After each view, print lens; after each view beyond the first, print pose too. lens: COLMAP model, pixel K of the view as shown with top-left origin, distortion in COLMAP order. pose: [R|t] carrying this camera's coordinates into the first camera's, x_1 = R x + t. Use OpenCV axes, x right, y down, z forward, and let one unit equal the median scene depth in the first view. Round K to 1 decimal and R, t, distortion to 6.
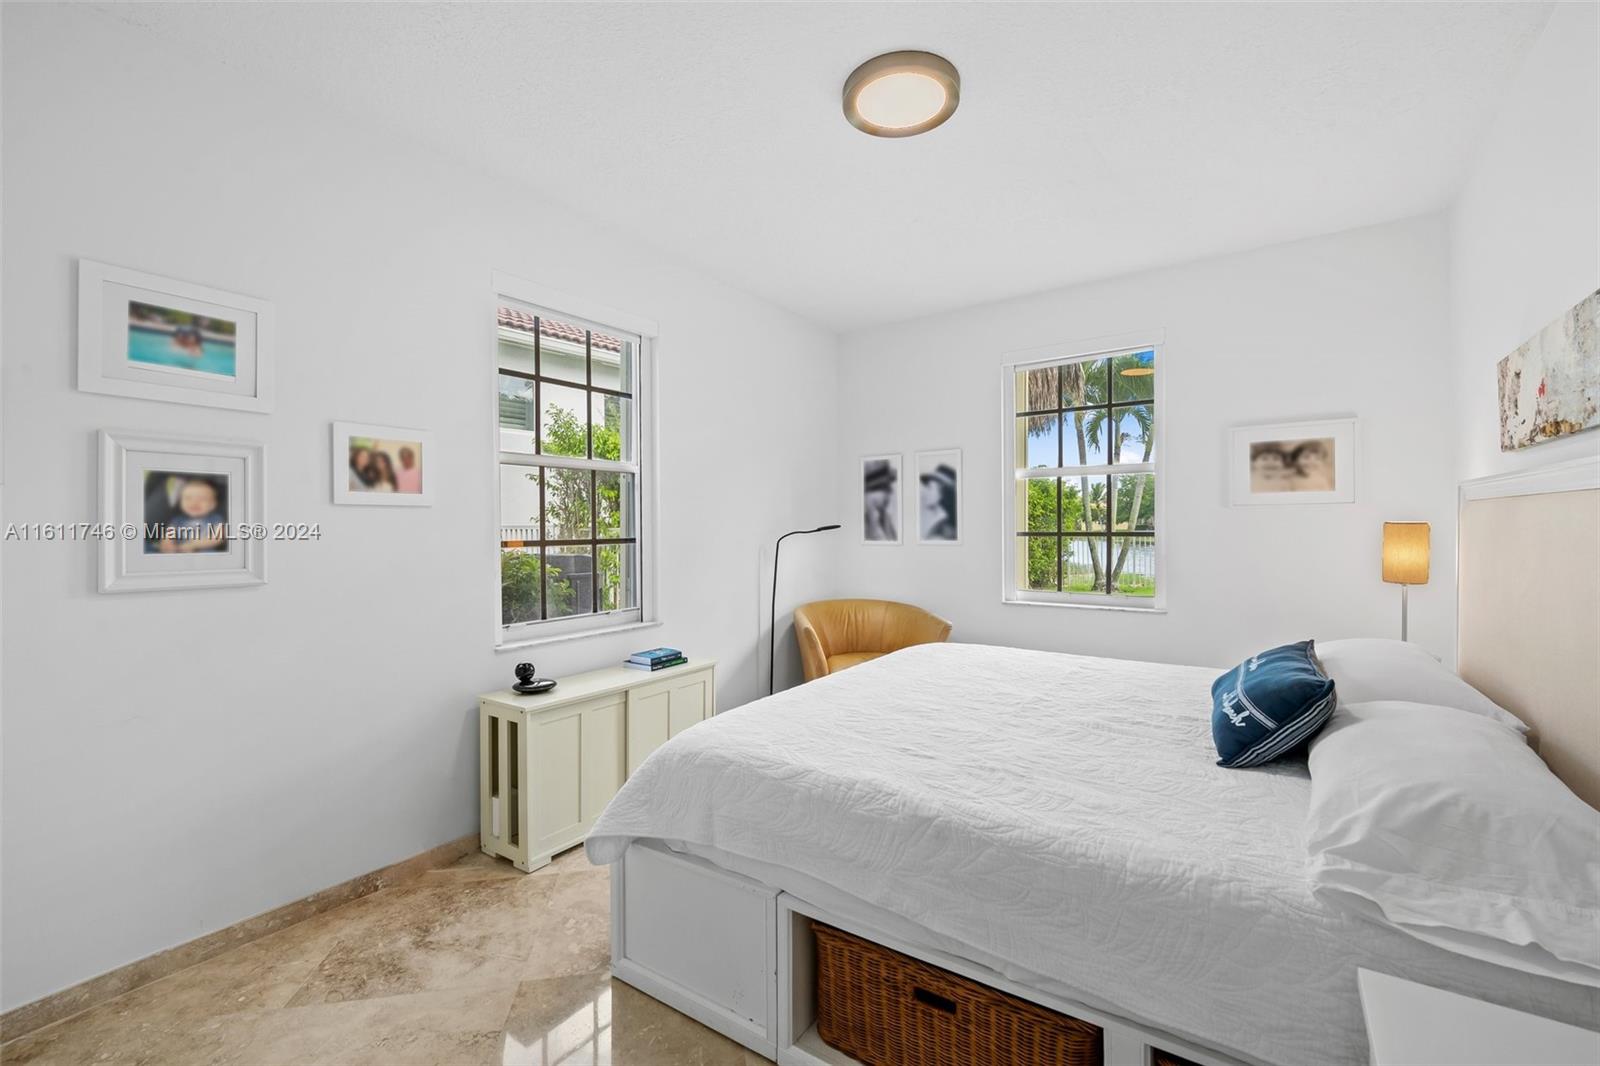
lens RADIAL K [[661.8, 0, 800.0], [0, 661.8, 533.0], [0, 0, 1]] dist [-0.000228, -0.000259]
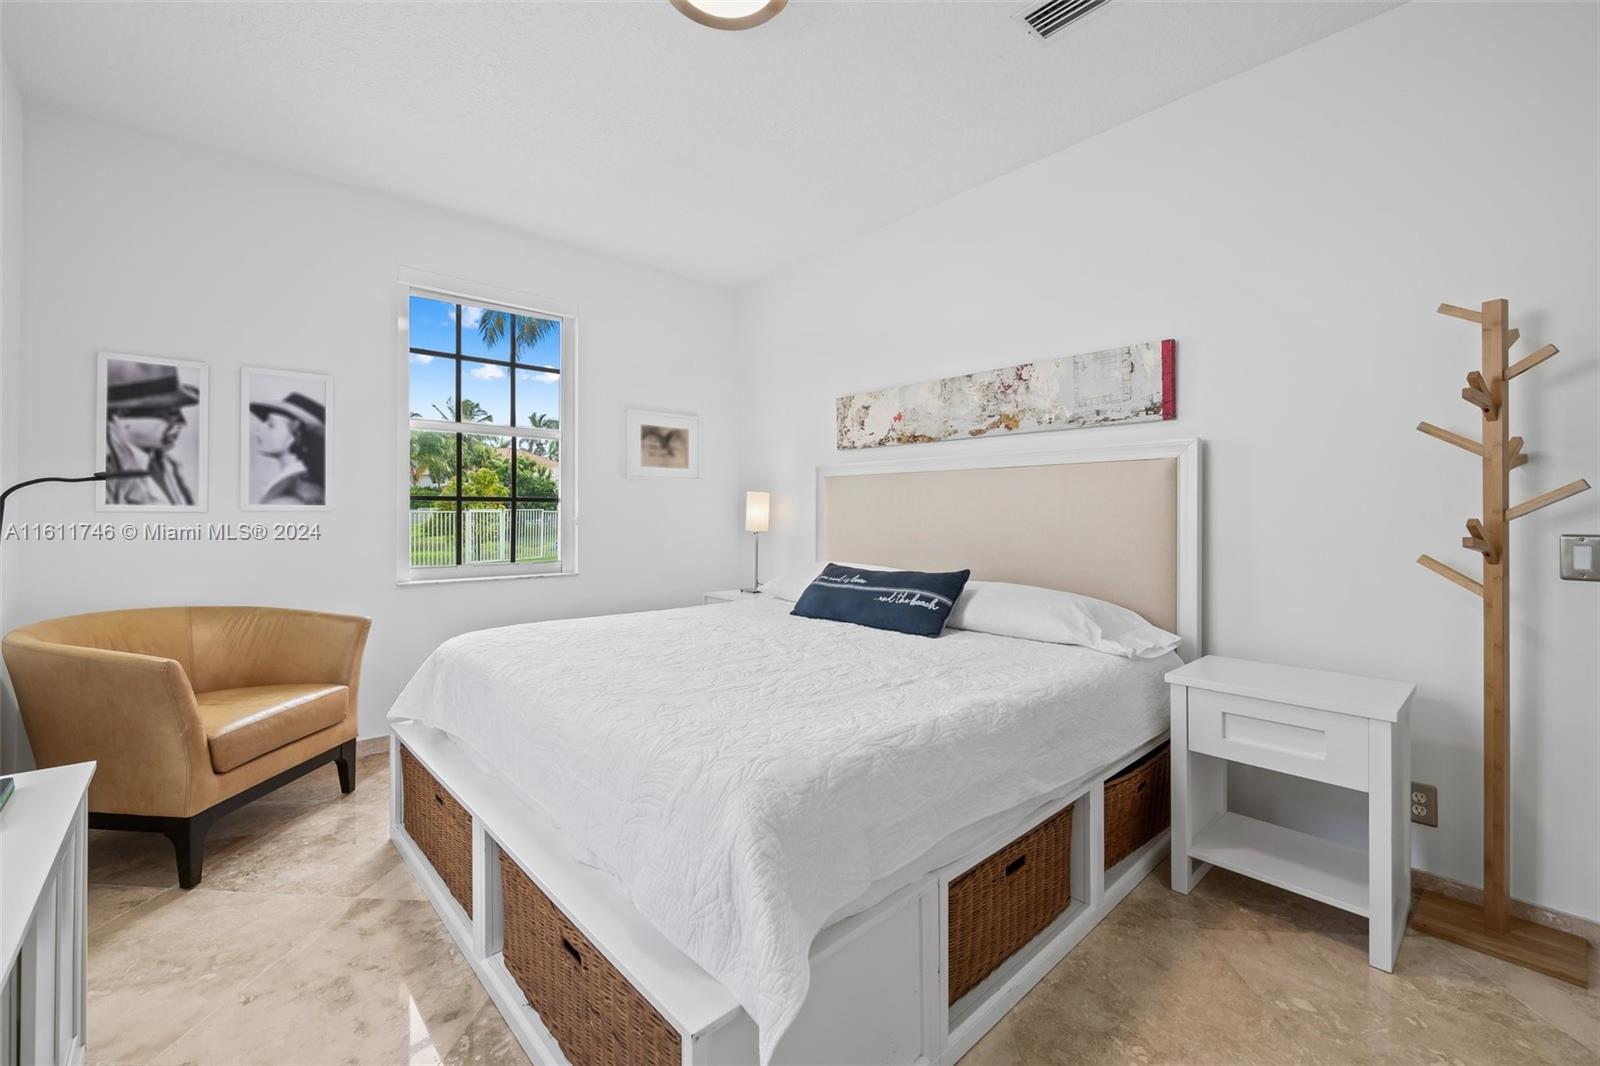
lens RADIAL K [[659.1, 0, 796.9], [0, 659.1, 514.1], [0, 0, 1]] dist [0.000531, -0.000011]
pose [[0.236458, 0.007886, 0.971610, -0.411737], [0.007050, 0.999927, -0.009832, 0.039945], [-0.971616, 0.009175, 0.236385, 0.443011]]
